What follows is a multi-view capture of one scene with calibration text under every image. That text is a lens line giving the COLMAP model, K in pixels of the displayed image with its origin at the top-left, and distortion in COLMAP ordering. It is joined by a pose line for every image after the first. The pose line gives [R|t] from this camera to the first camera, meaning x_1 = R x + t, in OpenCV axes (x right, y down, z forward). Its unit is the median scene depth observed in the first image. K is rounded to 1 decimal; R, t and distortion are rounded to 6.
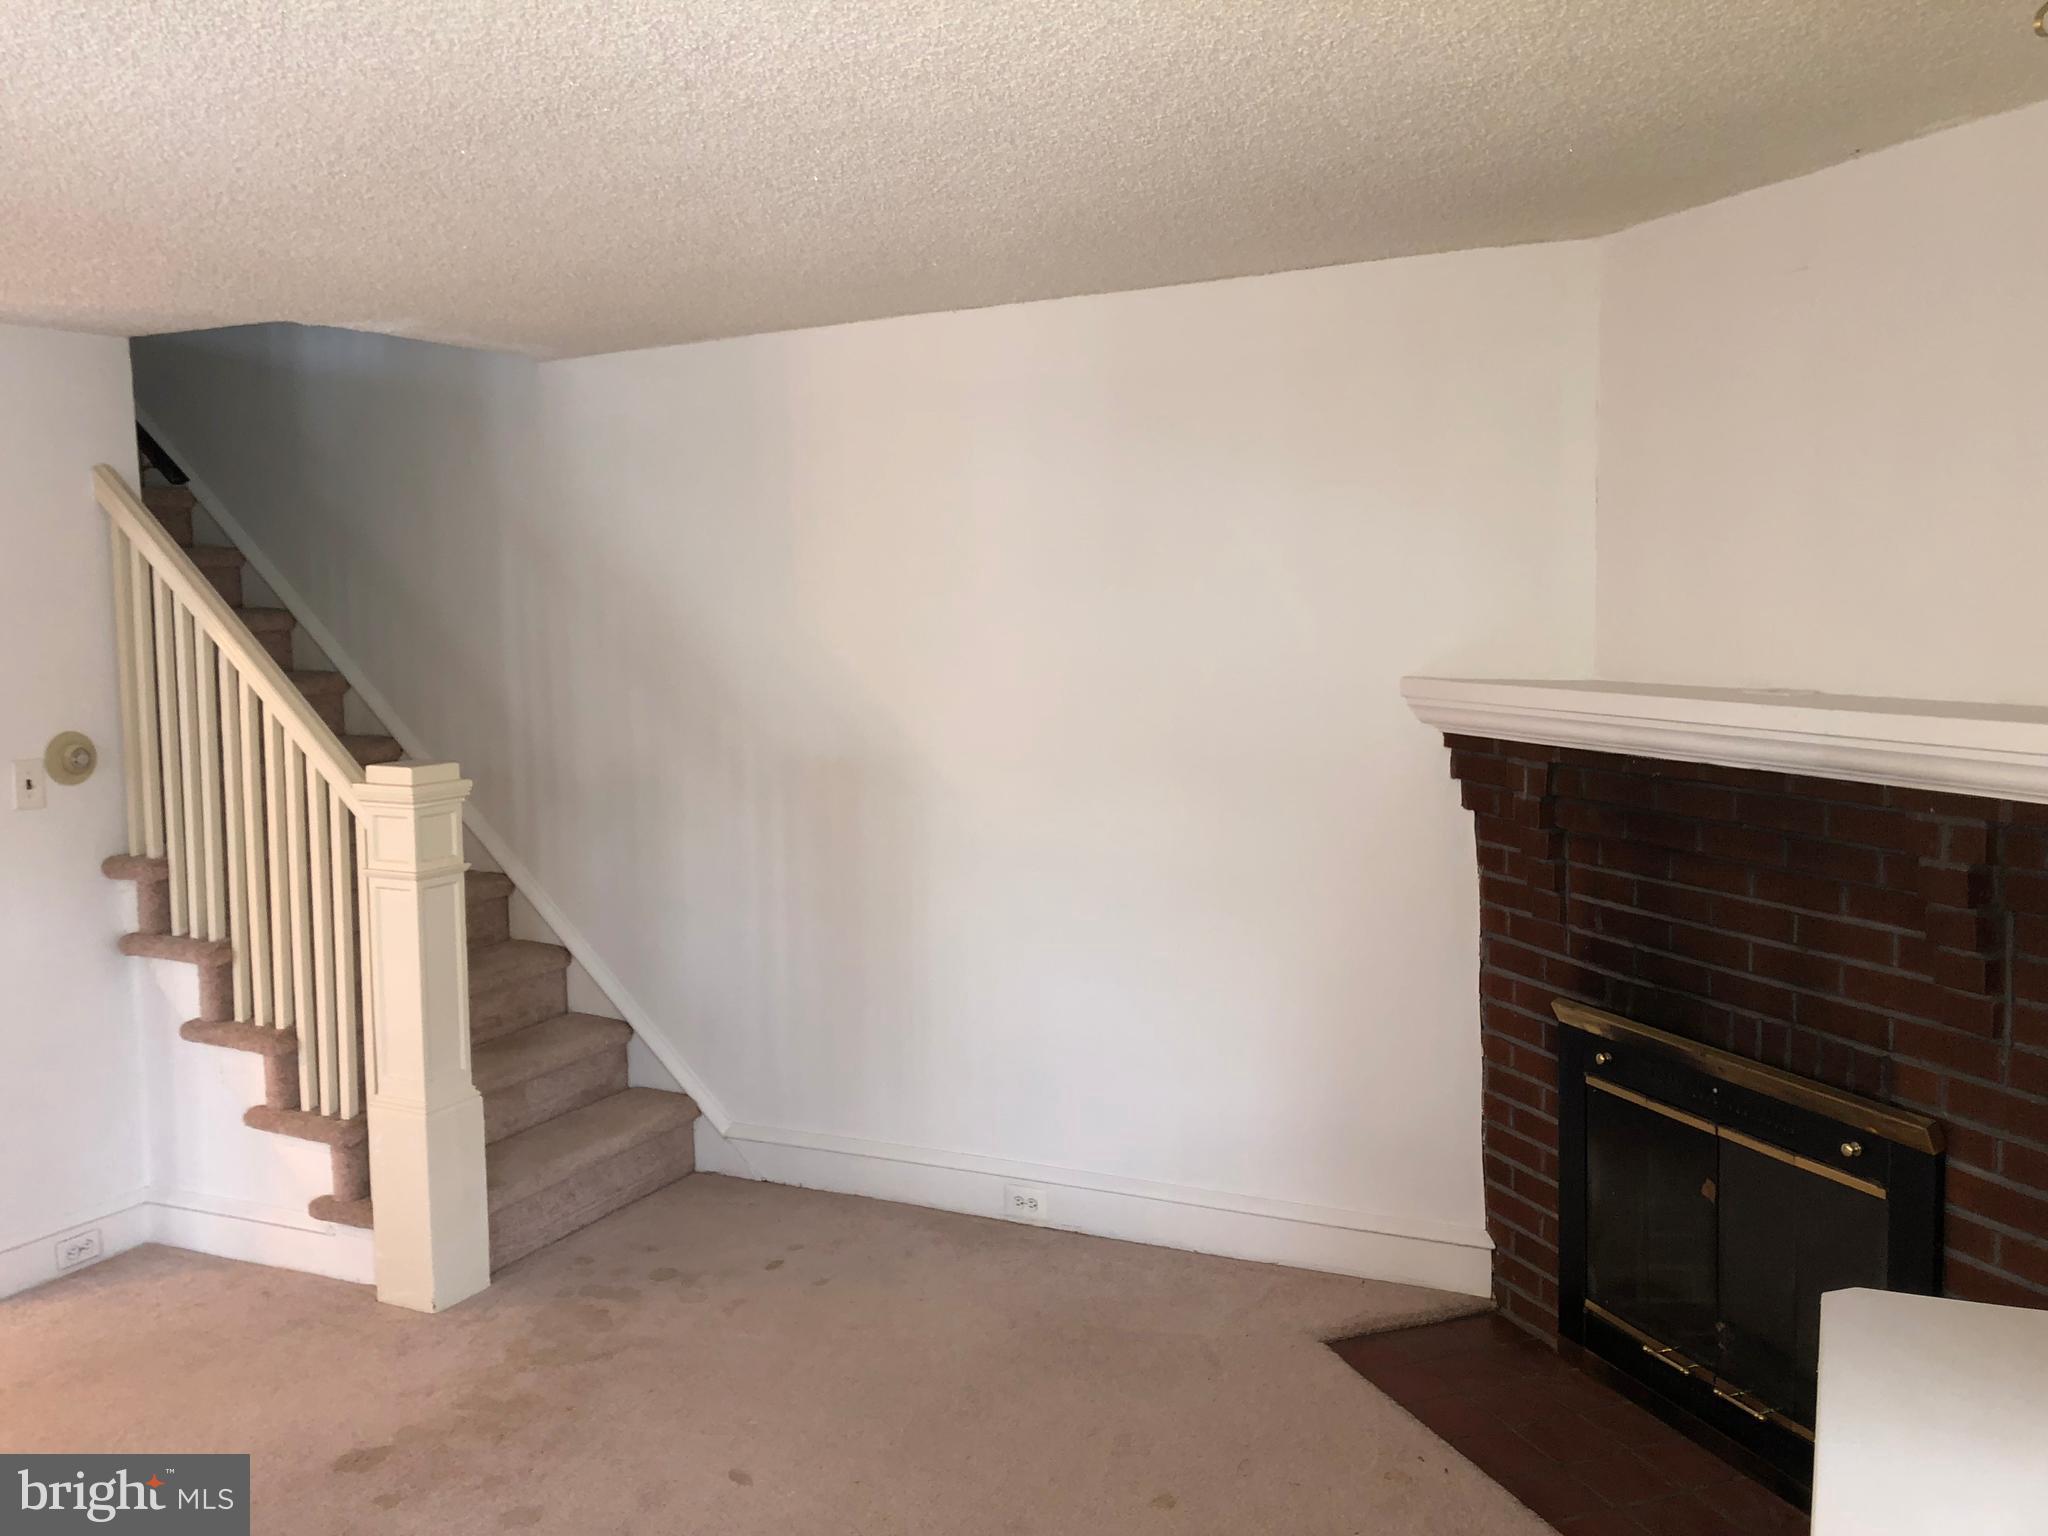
lens RADIAL K [[1685.0, 0, 1028.0], [0, 1685.0, 762.7], [0, 0, 1]] dist [0.056501, -0.065943]
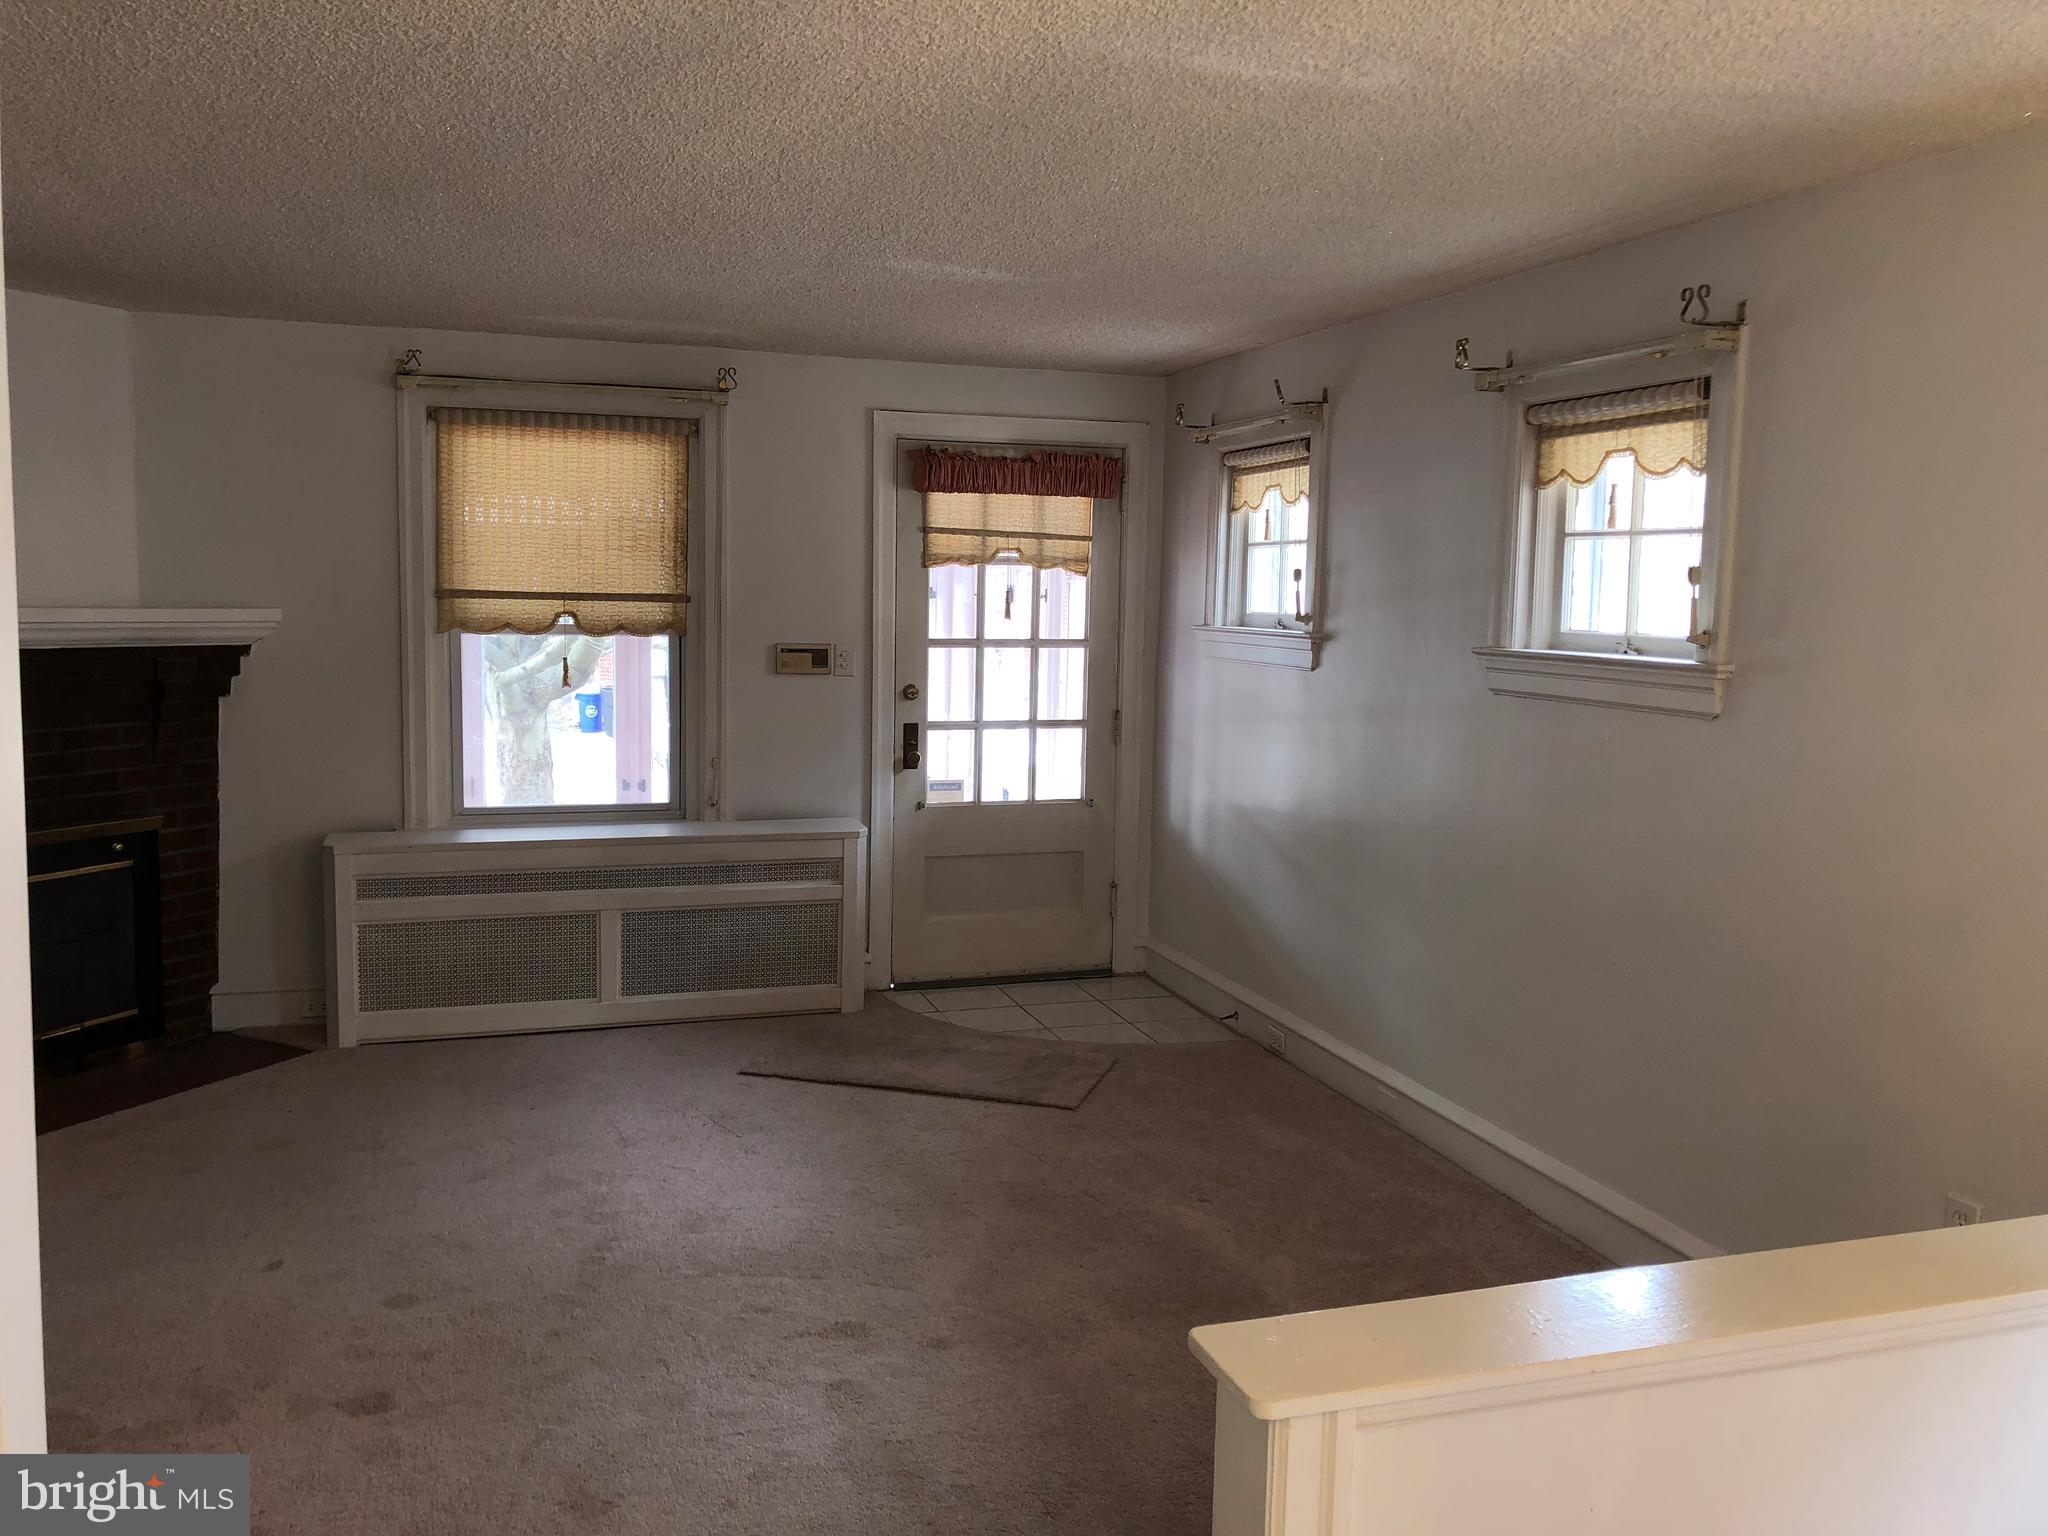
lens RADIAL K [[1688.8, 0, 1016.5], [0, 1688.8, 737.6], [0, 0, 1]] dist [0.062640, -0.079689]
pose [[-0.697827, -0.060426, 0.713713, -1.049542], [0.056375, 0.988710, 0.138829, -0.065270], [-0.714044, 0.137114, -0.686542, 1.074008]]
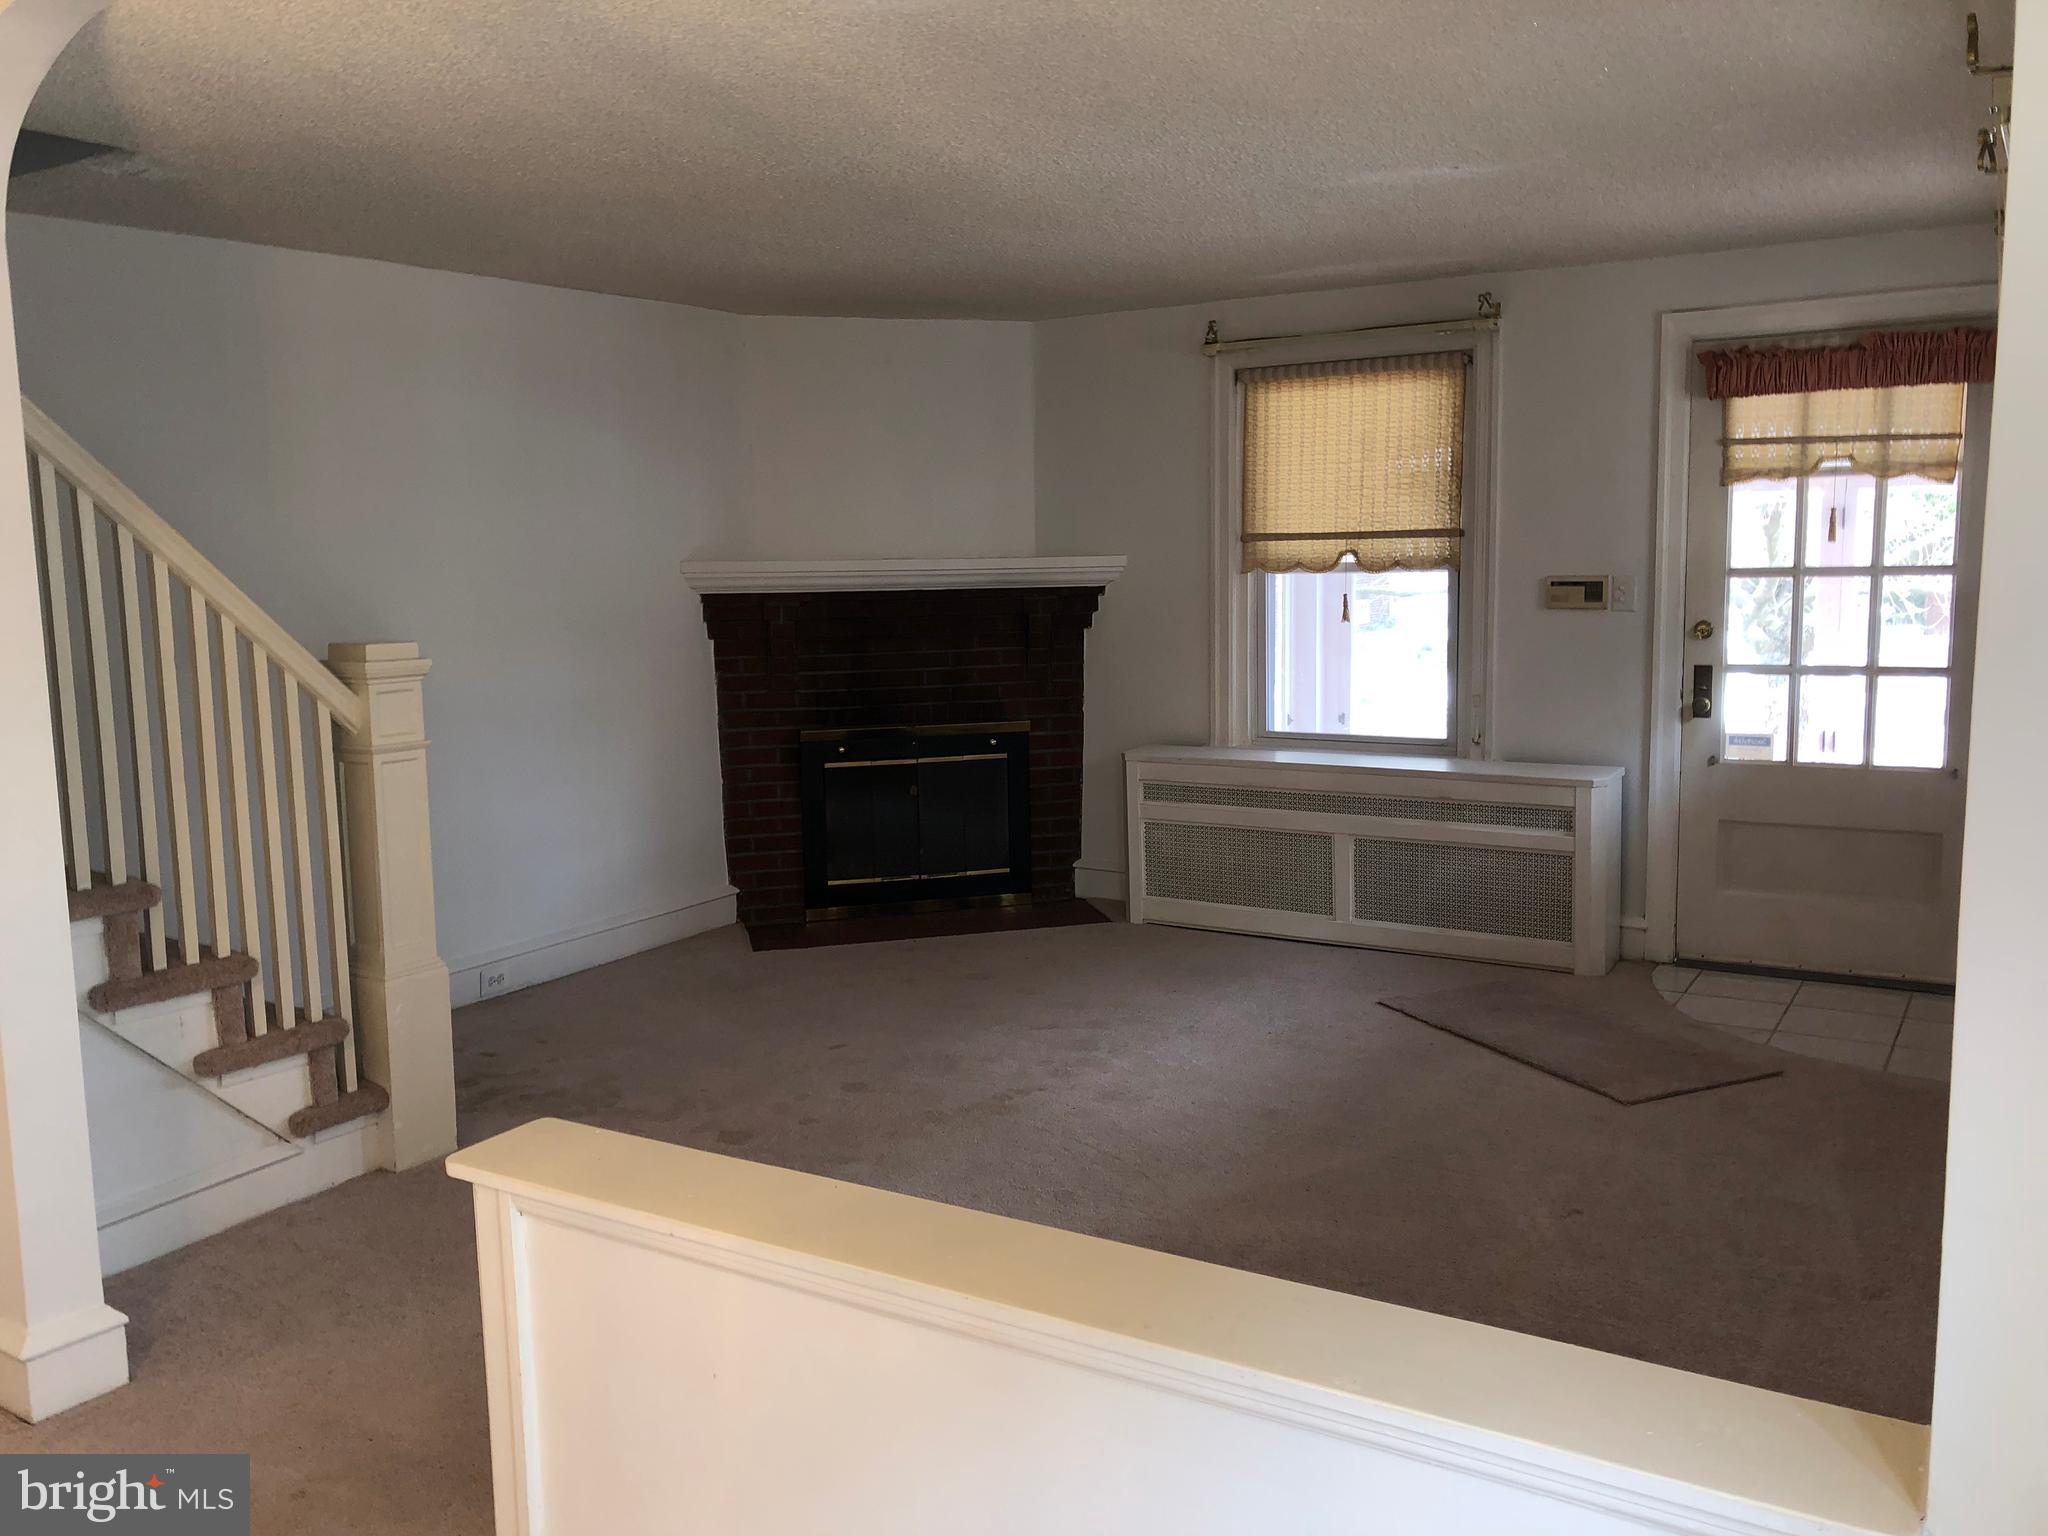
lens RADIAL K [[1680.3, 0, 993.8], [0, 1680.3, 764.7], [0, 0, 1]] dist [0.062224, -0.075476]
pose [[0.111486, -0.115857, 0.986989, -1.293414], [0.106798, 0.988826, 0.104009, 0.006601], [-0.988011, 0.093813, 0.122613, 0.487707]]
